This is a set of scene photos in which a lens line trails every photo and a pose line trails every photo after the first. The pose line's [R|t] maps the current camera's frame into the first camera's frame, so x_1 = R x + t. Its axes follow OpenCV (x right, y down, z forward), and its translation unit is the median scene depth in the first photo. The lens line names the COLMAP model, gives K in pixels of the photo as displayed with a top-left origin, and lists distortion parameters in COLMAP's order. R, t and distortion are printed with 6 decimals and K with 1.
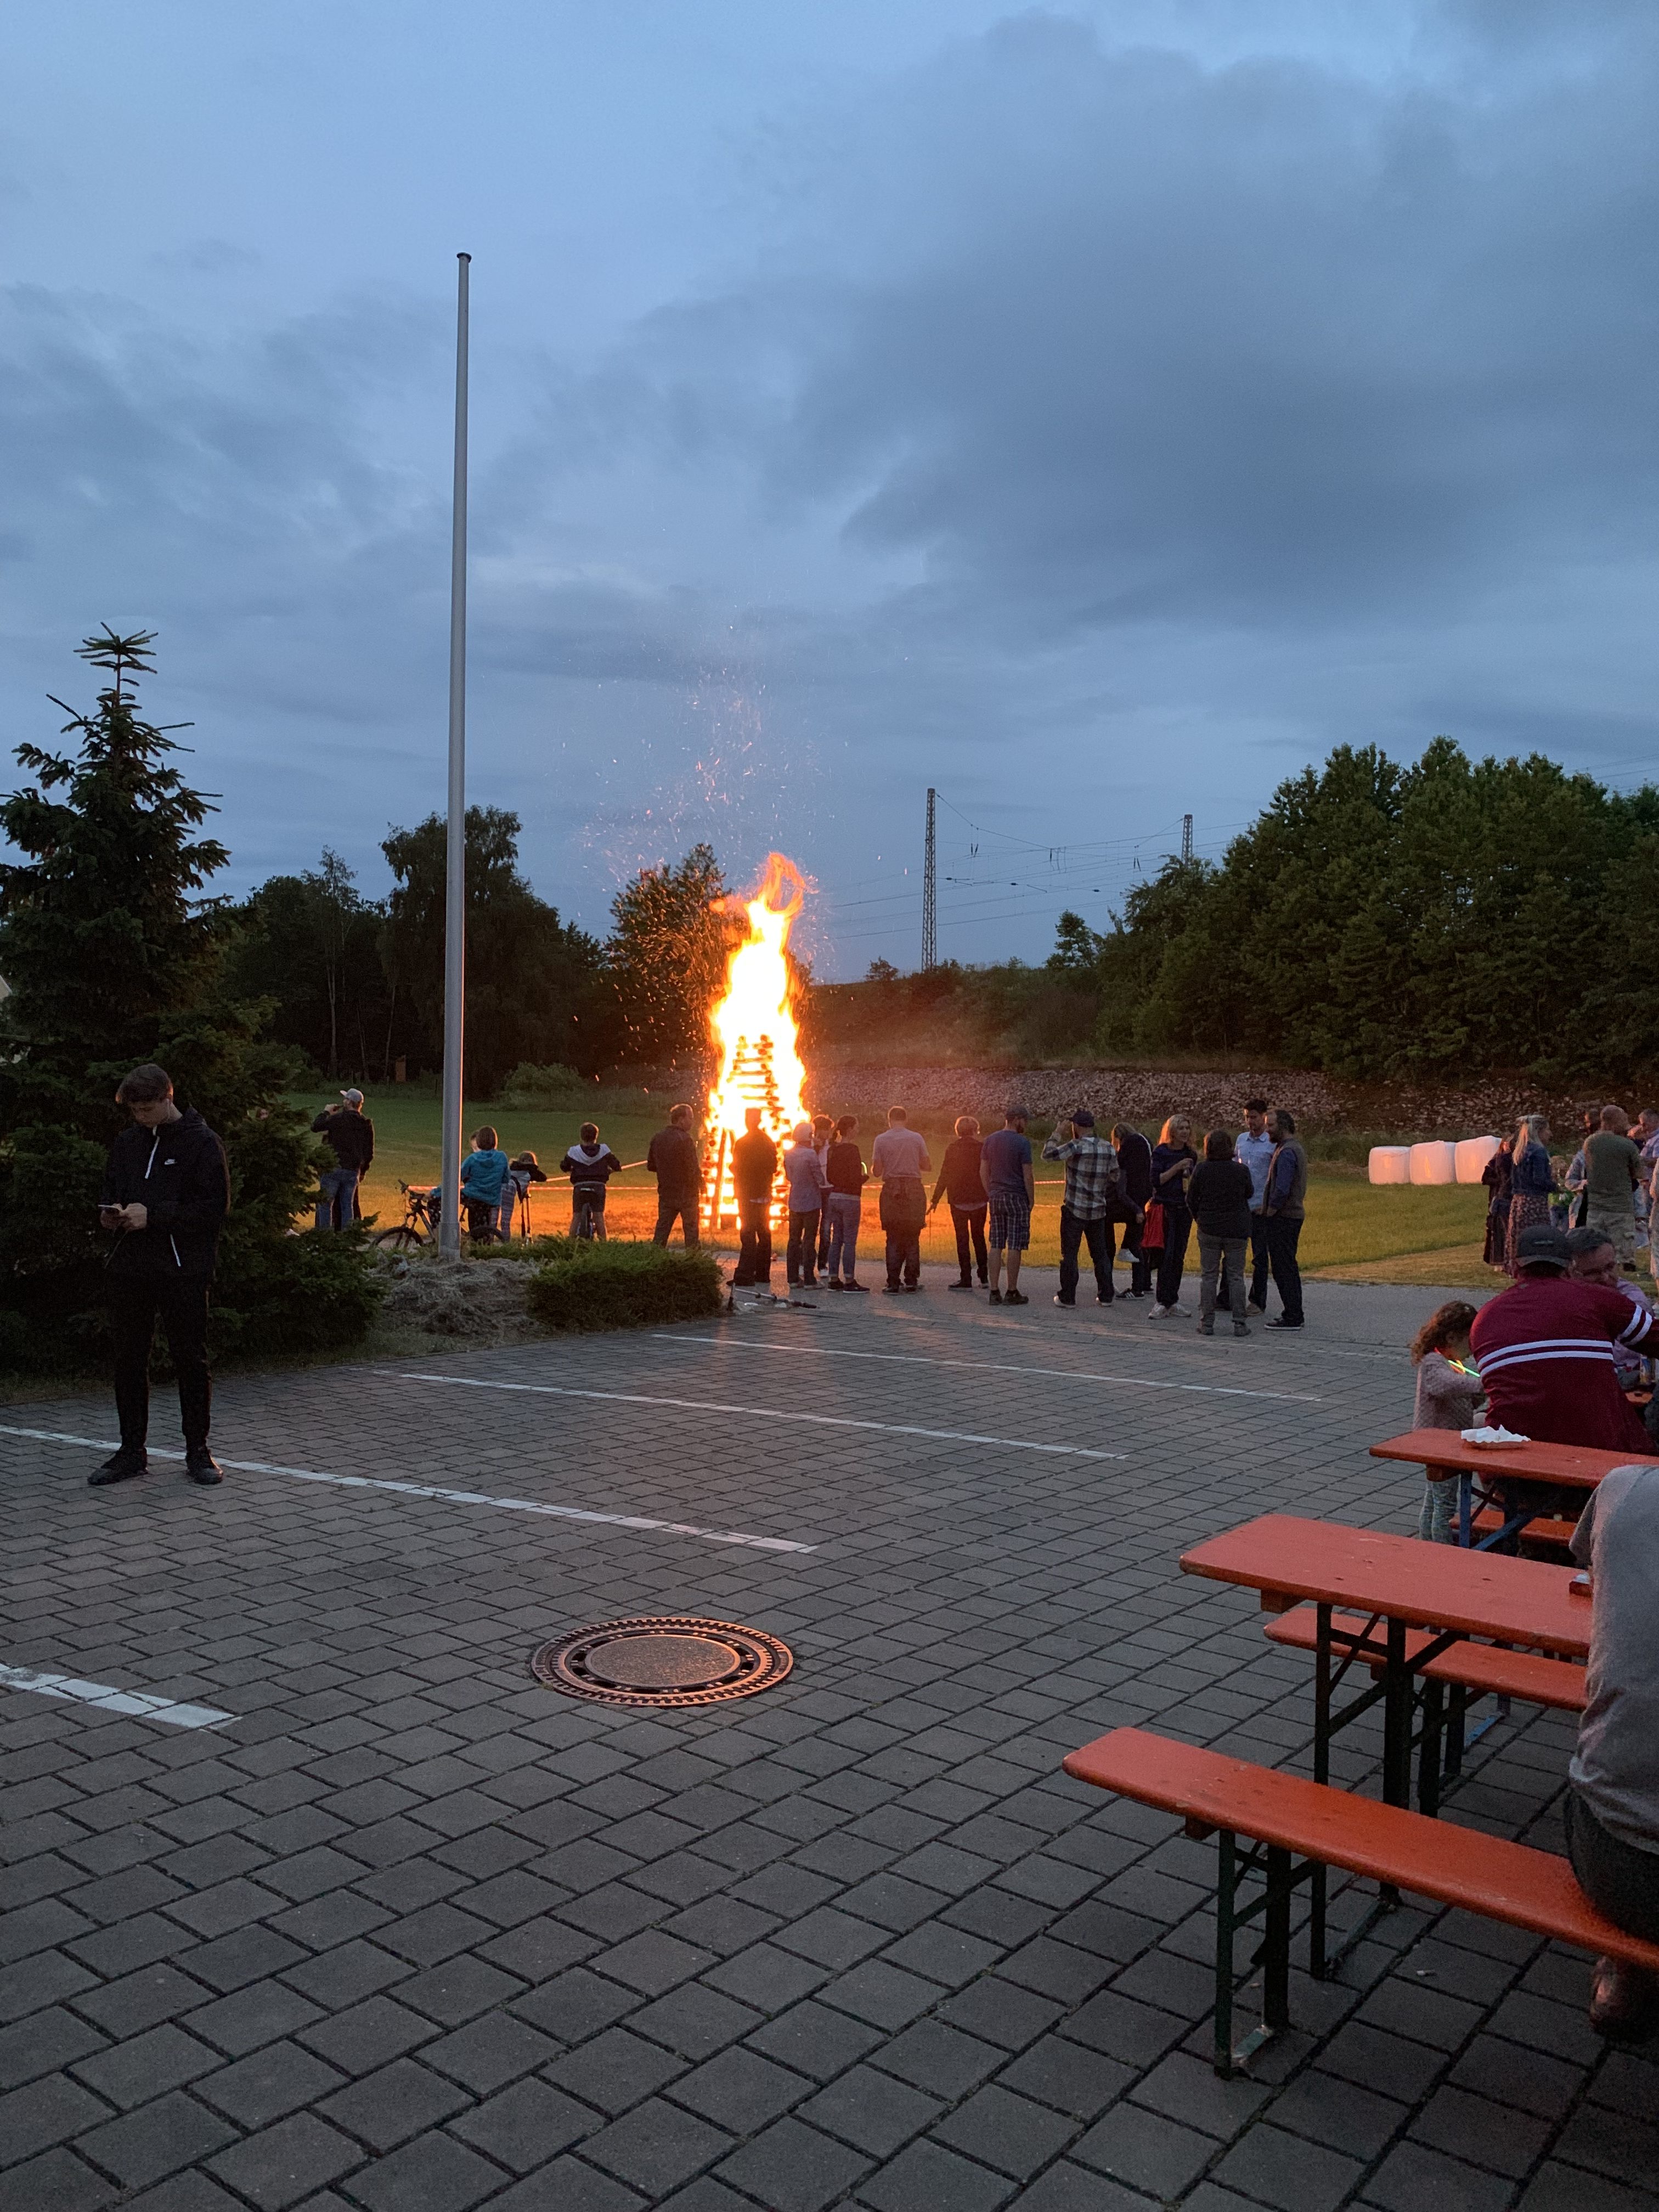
lens RADIAL K [[1694.9, 0, 838.5], [0, 1694.9, 1057.5], [0, 0, 1]] dist [0.047124, -0.054395]
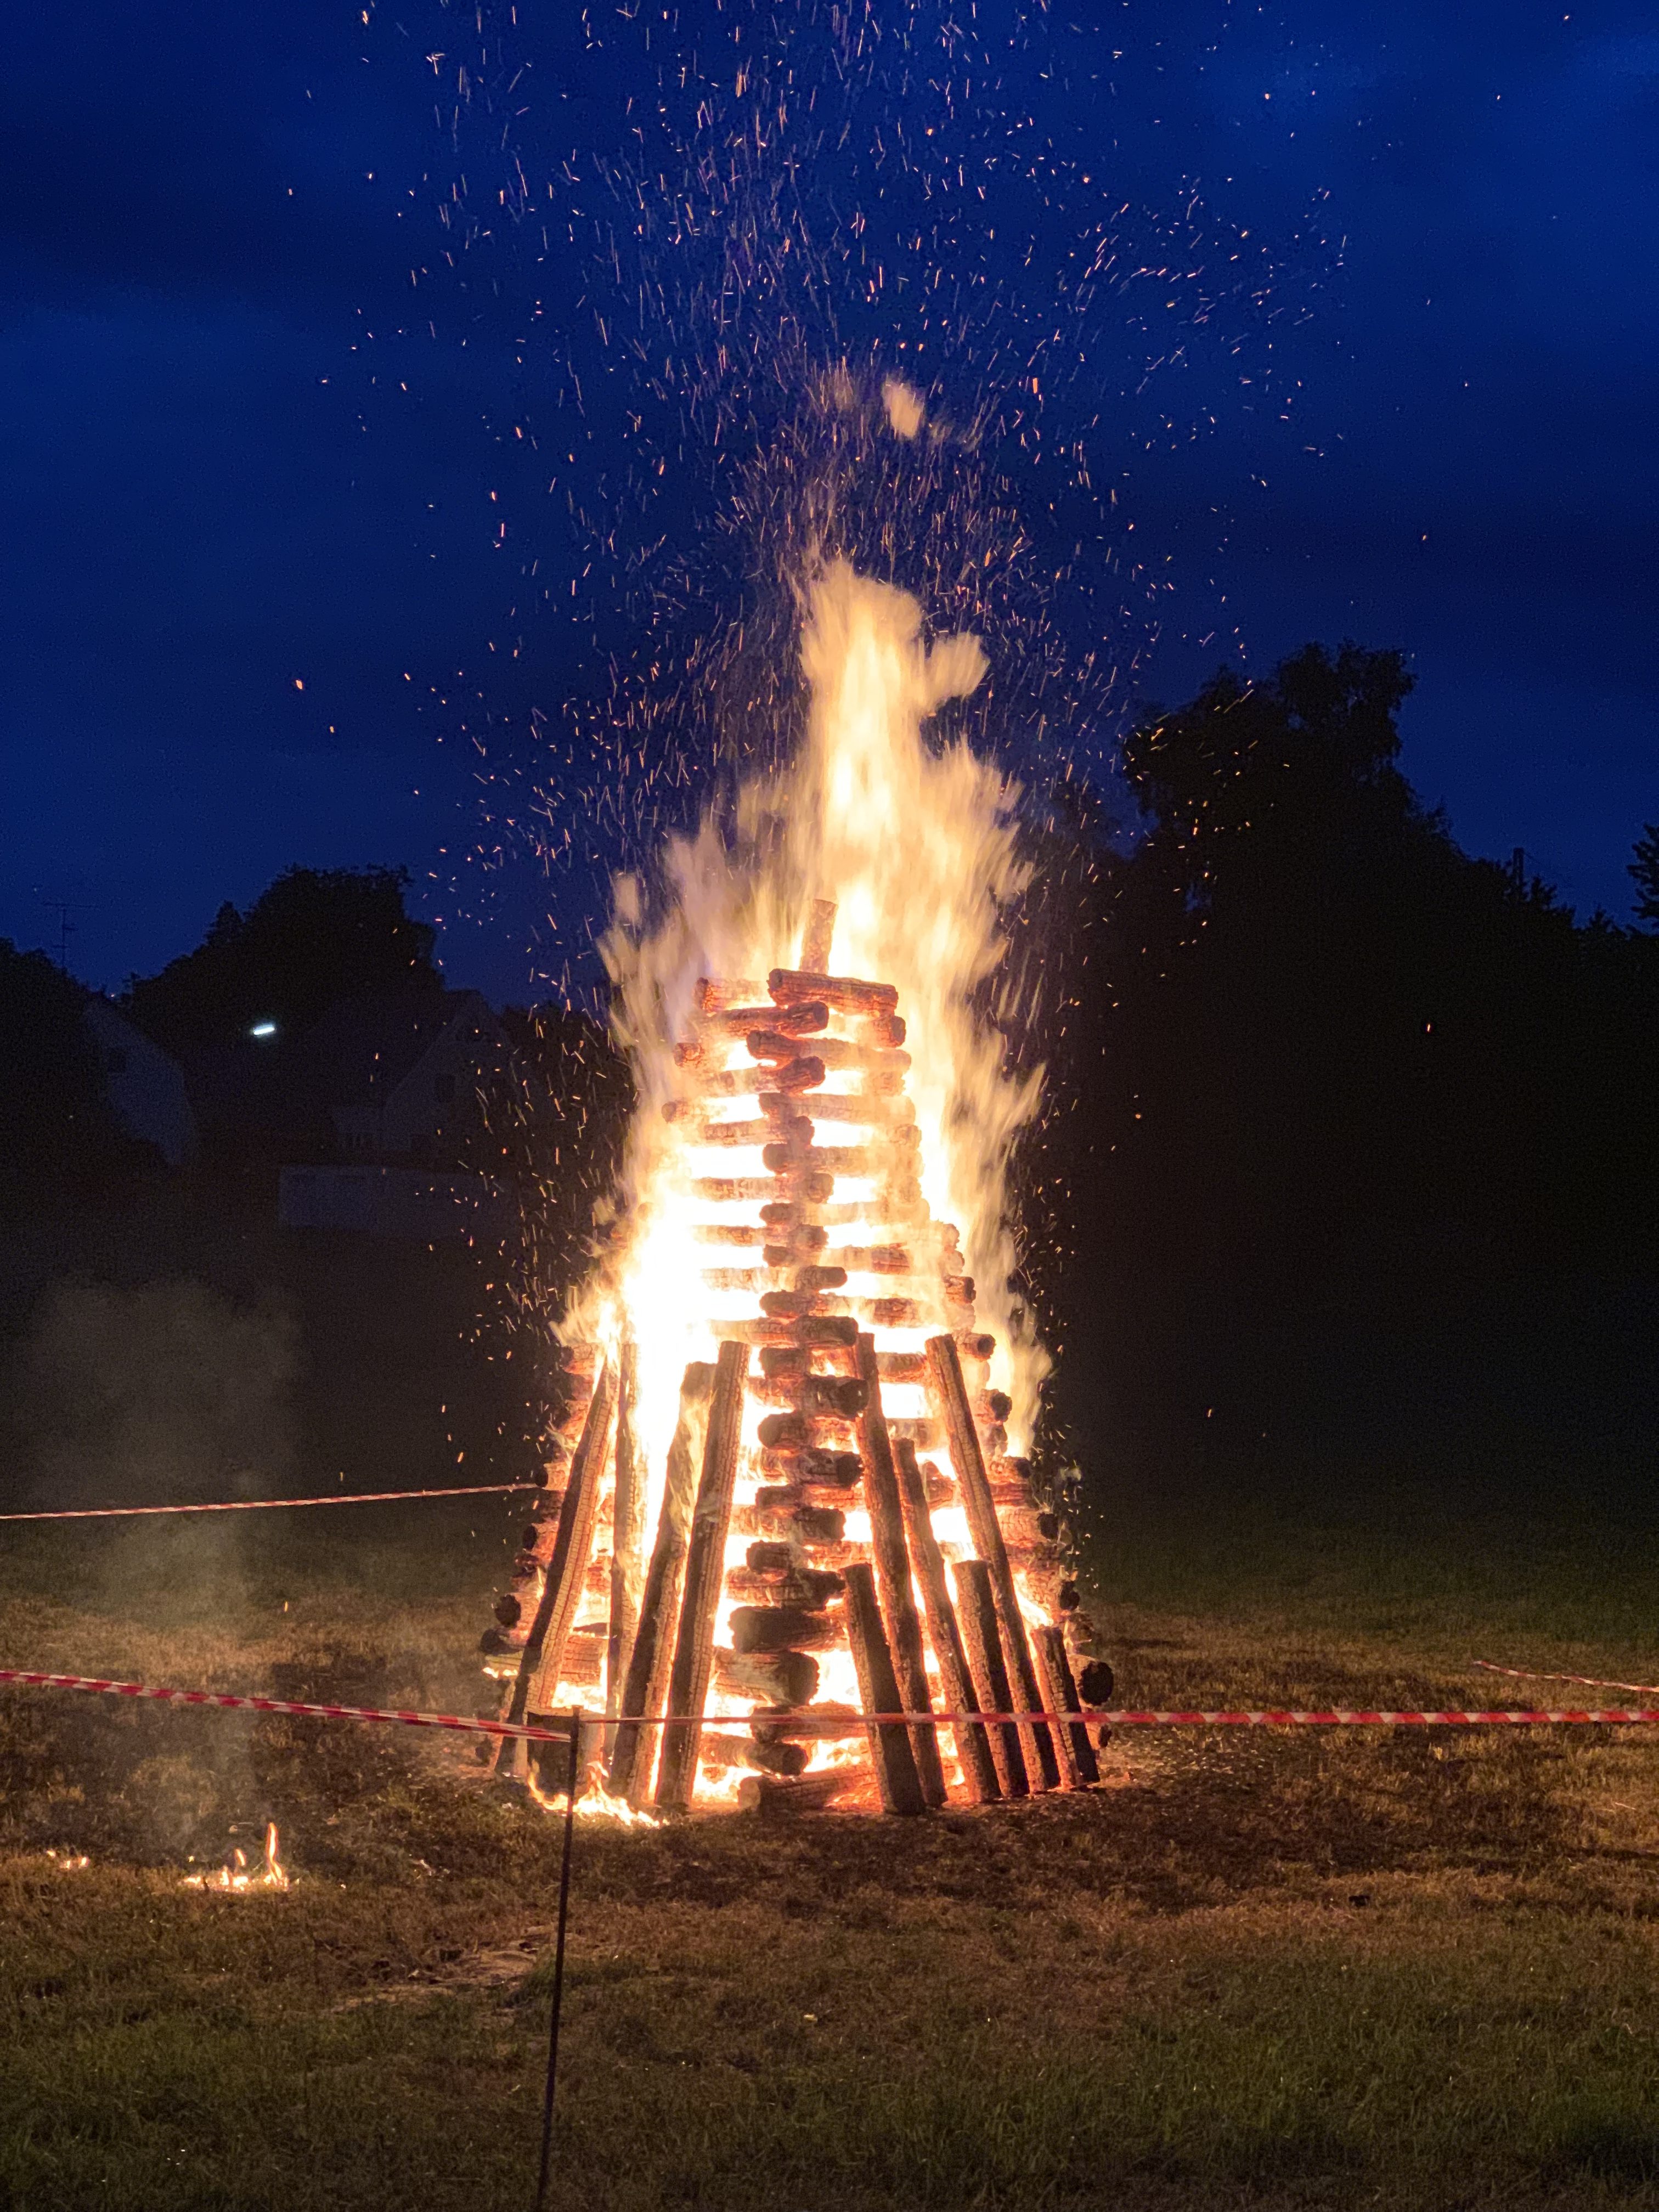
lens RADIAL K [[3320.7, 0, 838.8], [0, 3320.7, 1089.1], [0, 0, 1]] dist [0.055148, 0.000000]
pose [[0.904079, -0.009515, -0.427260, 0.058640], [-0.009251, 0.999082, -0.041825, 0.008469], [0.427266, 0.041766, 0.903161, 0.225137]]
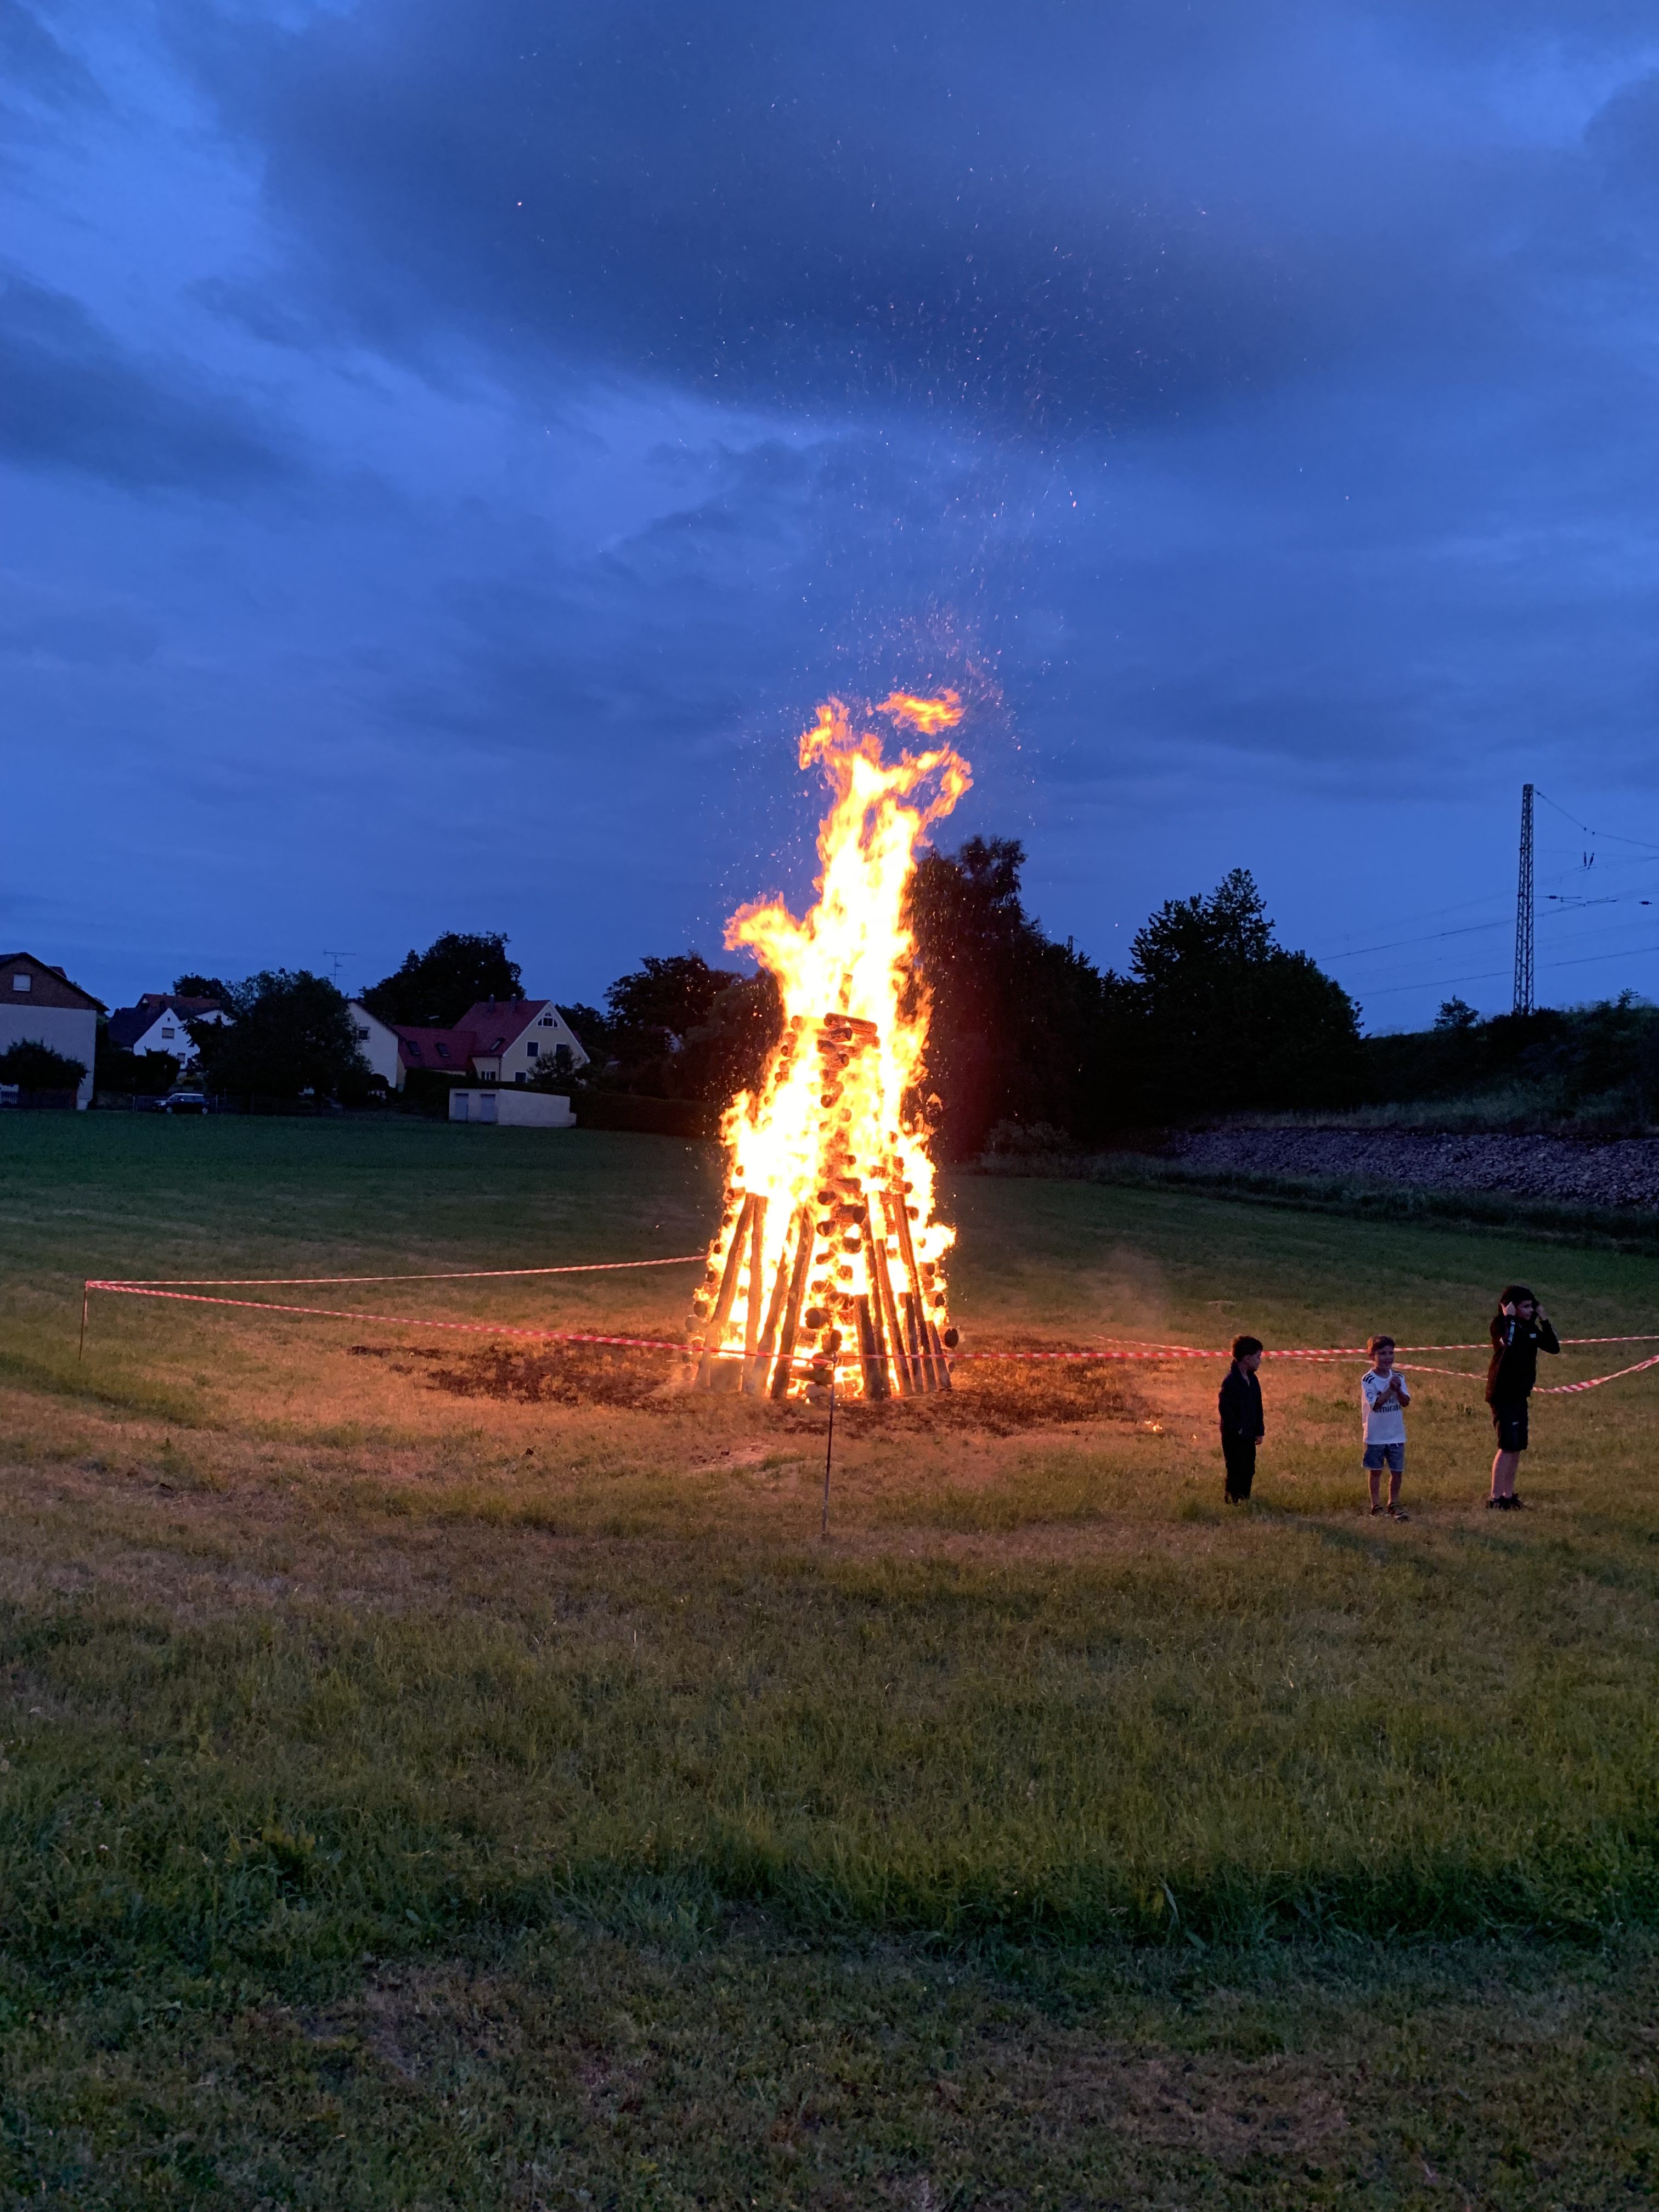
lens RADIAL K [[1694.9, 0, 839.6], [0, 1694.9, 1065.5], [0, 0, 1]] dist [0.047124, -0.054395]
pose [[0.932010, 0.003519, -0.362415, 0.058742], [-0.016347, 0.999343, -0.032336, 0.004976], [0.362063, 0.036062, 0.931456, 0.190922]]
